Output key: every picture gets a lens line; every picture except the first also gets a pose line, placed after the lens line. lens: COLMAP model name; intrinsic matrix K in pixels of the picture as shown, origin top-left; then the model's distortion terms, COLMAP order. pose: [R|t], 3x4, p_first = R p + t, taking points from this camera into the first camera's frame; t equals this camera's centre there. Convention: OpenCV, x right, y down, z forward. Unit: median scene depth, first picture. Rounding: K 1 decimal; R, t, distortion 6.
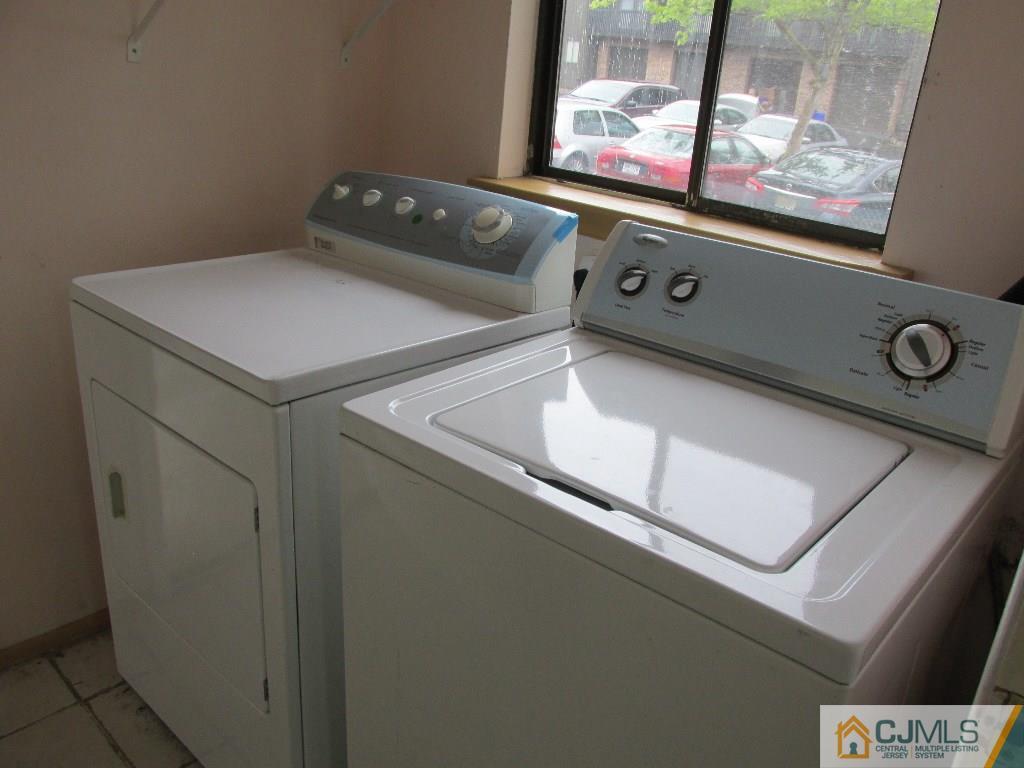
lens RADIAL K [[856.7, 0, 512.1], [0, 856.7, 383.9], [0, 0, 1]] dist [-0.016056, 0.005649]
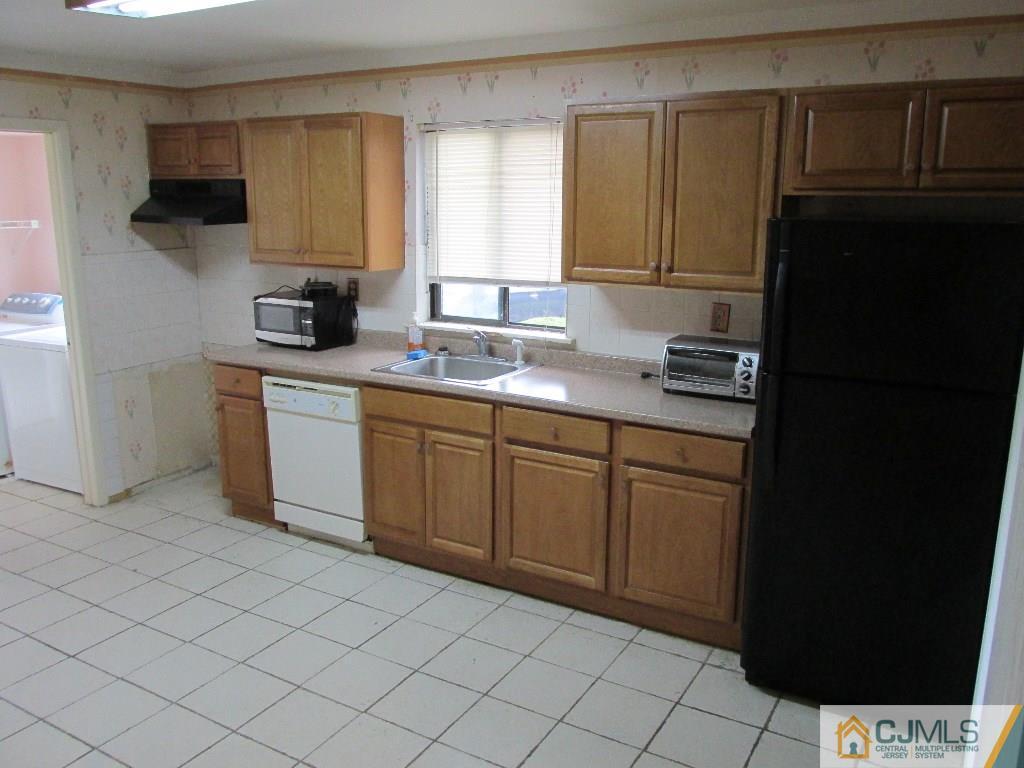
lens RADIAL K [[856.7, 0, 511.6], [0, 856.7, 383.1], [0, 0, 1]] dist [-0.016056, 0.005649]
pose [[0.982500, -0.105977, 0.153178, 1.147572], [0.128670, 0.980770, -0.146748, 0.807419], [-0.134680, 0.163889, 0.977242, -2.370380]]
